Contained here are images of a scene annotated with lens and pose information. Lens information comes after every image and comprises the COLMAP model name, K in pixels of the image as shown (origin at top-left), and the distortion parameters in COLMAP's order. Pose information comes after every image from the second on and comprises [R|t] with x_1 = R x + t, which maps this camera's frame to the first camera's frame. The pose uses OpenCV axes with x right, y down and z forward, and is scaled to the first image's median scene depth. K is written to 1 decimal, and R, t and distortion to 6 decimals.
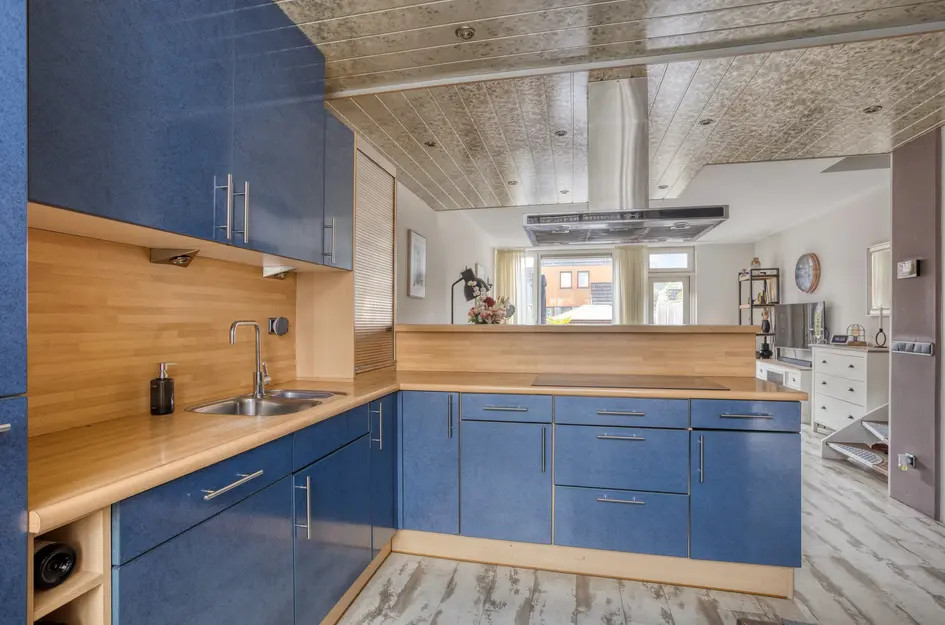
lens RADIAL K [[483.0, 0, 454.4], [0, 483.0, 323.6], [0, 0, 1]] dist [-0.022004, 0.009772]
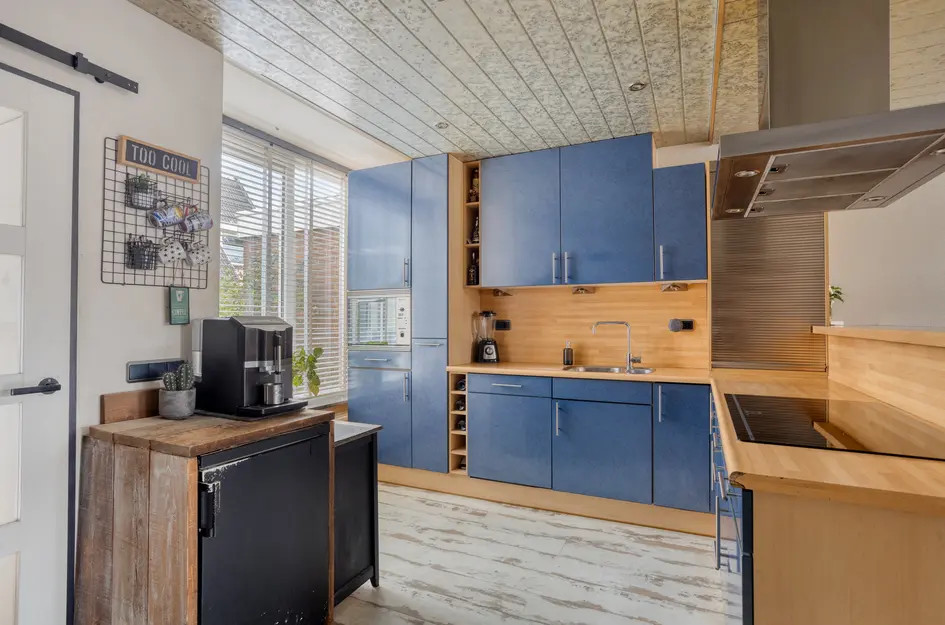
lens RADIAL K [[483.0, 0, 455.5], [0, 483.0, 312.0], [0, 0, 1]] dist [-0.022004, 0.009772]
pose [[-0.246300, -0.007506, -0.969165, 1.245679], [0.003954, 0.999954, -0.008749, -0.025051], [0.969186, -0.005987, -0.246259, 0.807947]]
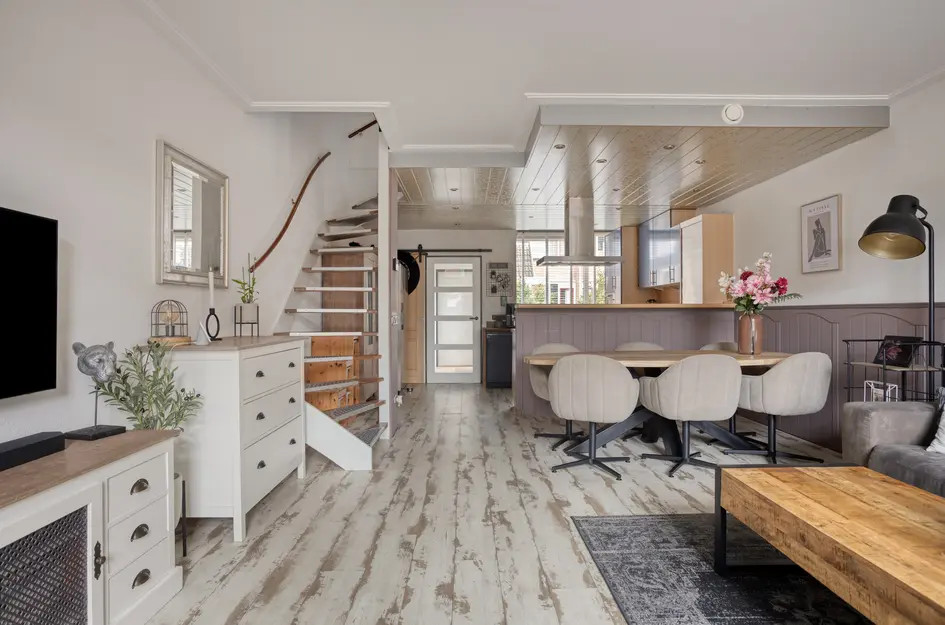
lens RADIAL K [[510.3, 0, 468.4], [0, 510.3, 310.9], [0, 0, 1]] dist [-0.022504, 0.007324]
pose [[-0.973704, 0.009322, -0.227624, 1.631176], [0.009489, 0.999955, 0.000360, 0.023285], [0.227617, -0.001810, -0.973749, 3.830061]]
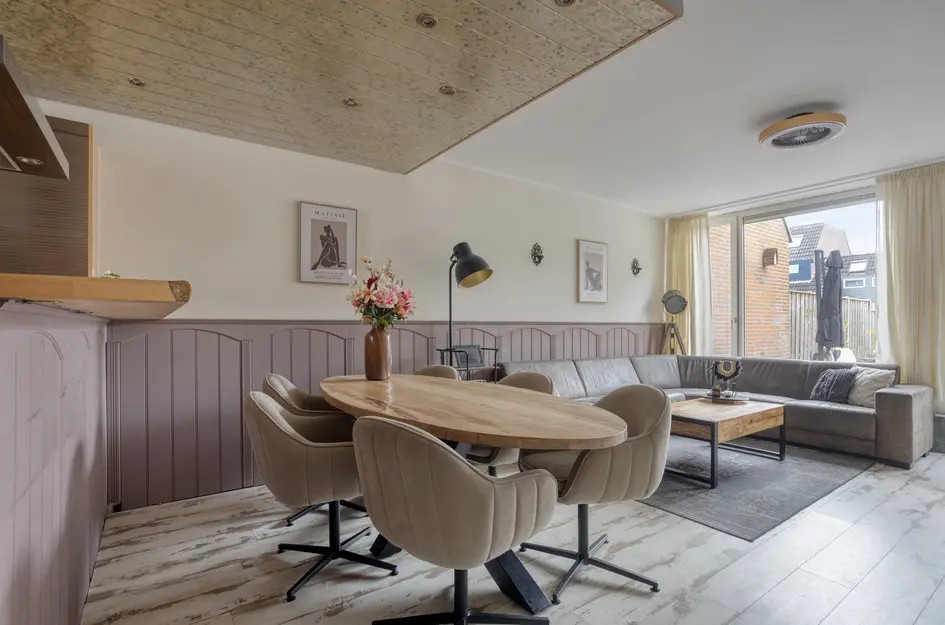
lens RADIAL K [[455.6, 0, 470.2], [0, 455.6, 329.8], [0, 0, 1]] dist [-0.031376, 0.015702]
pose [[0.746267, 0.005403, -0.665625, 1.285539], [-0.002693, 0.999983, 0.005098, 0.039671], [0.665641, -0.002012, 0.746269, 1.268154]]
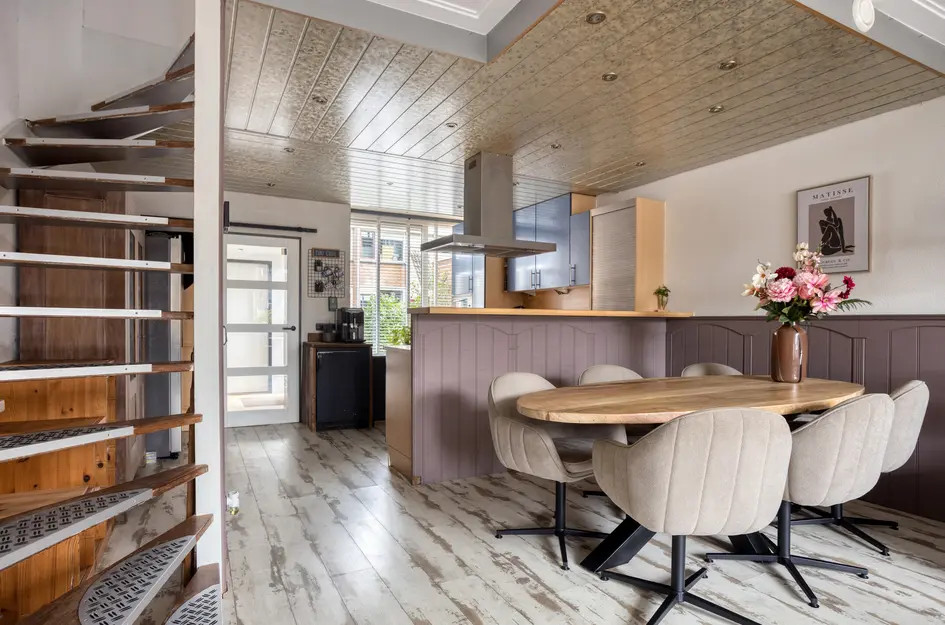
lens RADIAL K [[510.3, 0, 464.0], [0, 510.3, 334.3], [0, 0, 1]] dist [-0.022504, 0.007324]
pose [[-0.761168, 0.016996, -0.648332, 1.733777], [-0.003815, 0.999522, 0.030682, 0.028635], [0.648544, 0.025827, -0.760739, 2.644648]]
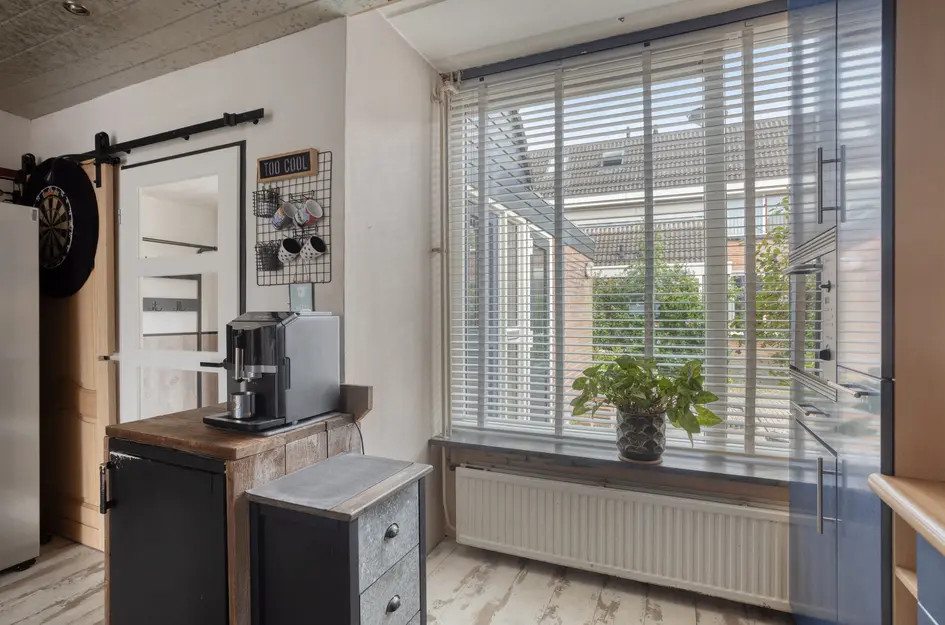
lens RADIAL K [[483.0, 0, 467.1], [0, 483.0, 316.1], [0, 0, 1]] dist [-0.022004, 0.009772]
pose [[-0.978056, 0.011341, 0.208035, -0.054458], [0.009579, 0.999909, -0.009476, -0.007026], [-0.208123, -0.007275, -0.978076, 0.914874]]
